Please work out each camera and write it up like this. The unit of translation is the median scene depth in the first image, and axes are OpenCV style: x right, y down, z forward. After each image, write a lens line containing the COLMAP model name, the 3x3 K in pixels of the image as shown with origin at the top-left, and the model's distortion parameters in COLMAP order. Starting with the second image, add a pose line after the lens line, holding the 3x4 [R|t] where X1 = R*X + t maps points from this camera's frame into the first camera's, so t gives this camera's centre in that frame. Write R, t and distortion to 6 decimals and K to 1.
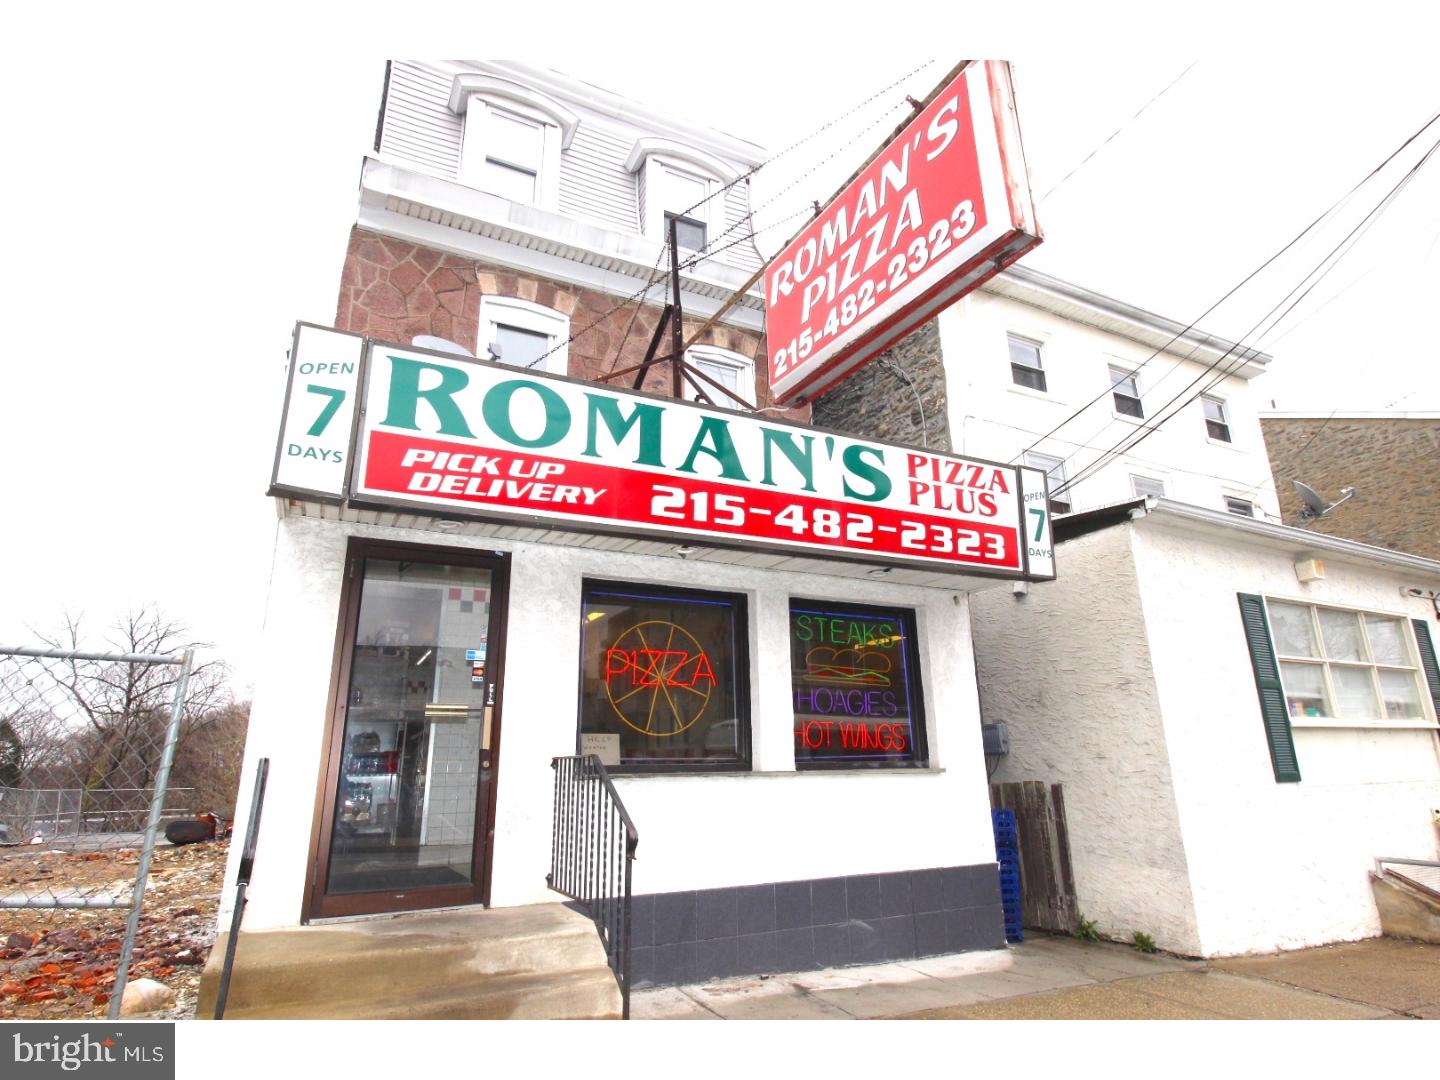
lens RADIAL K [[775.1, 0, 718.8], [0, 775.1, 540.4], [0, 0, 1]] dist [0.004526, 0.001293]
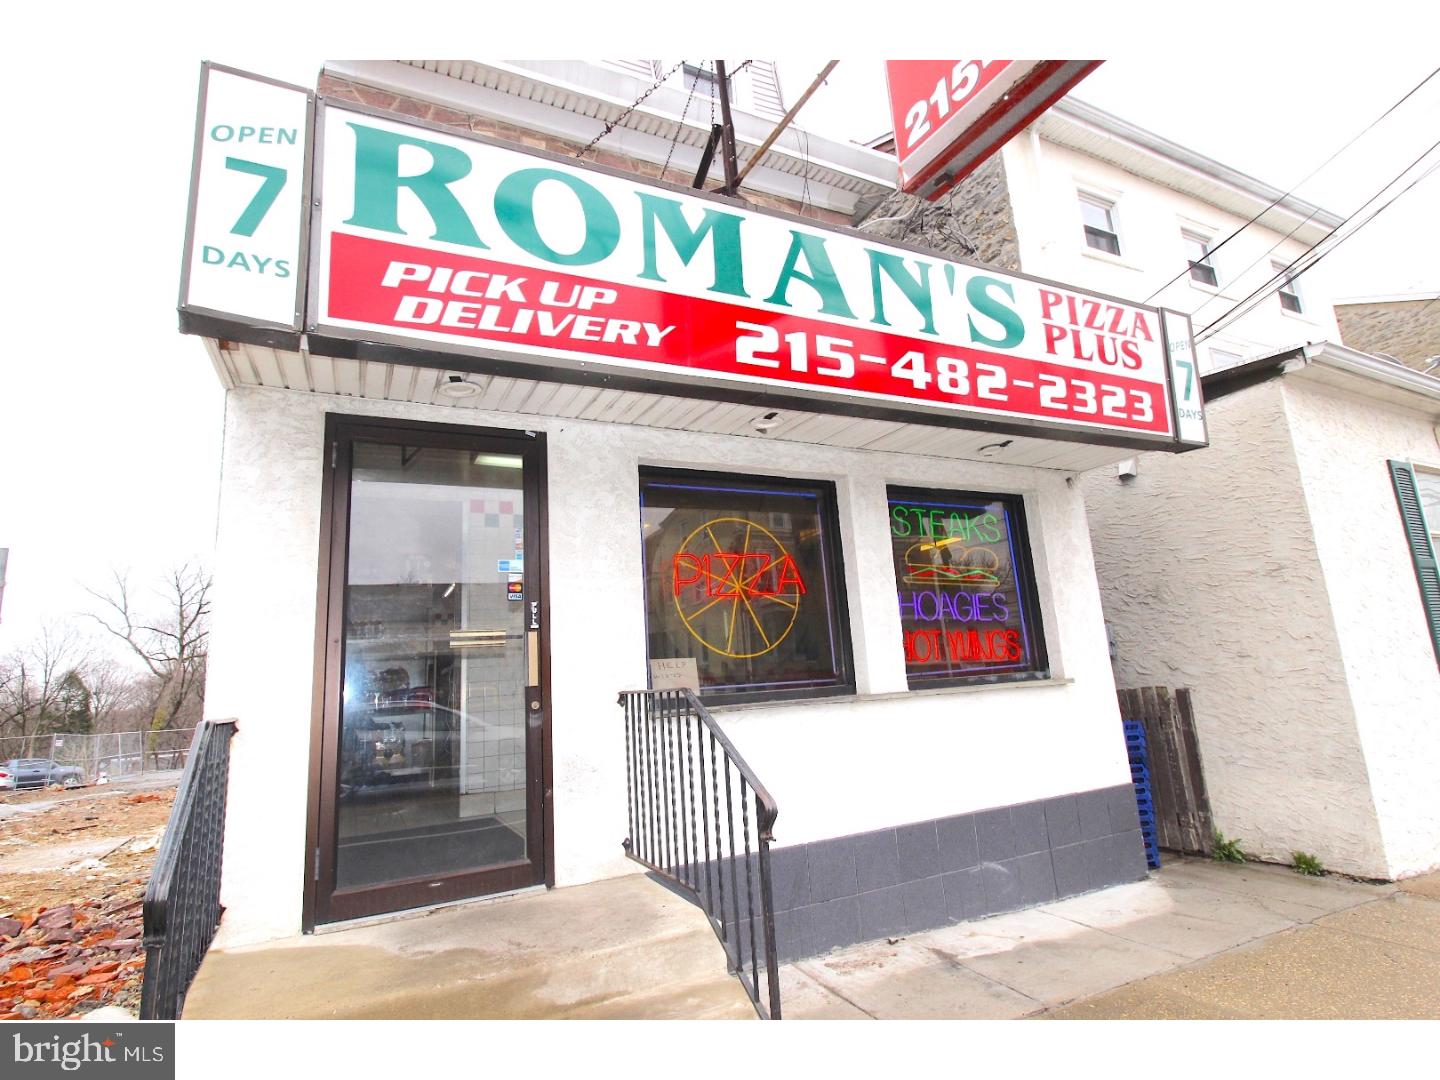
lens RADIAL K [[713.4, 0, 720.6], [0, 713.4, 540.7], [0, 0, 1]] dist [0.001202, -0.003961]
pose [[0.998790, -0.049161, -0.000908, -0.094323], [0.049042, 0.994698, 0.090395, 0.062959], [-0.003541, -0.090330, 0.995906, 0.272054]]
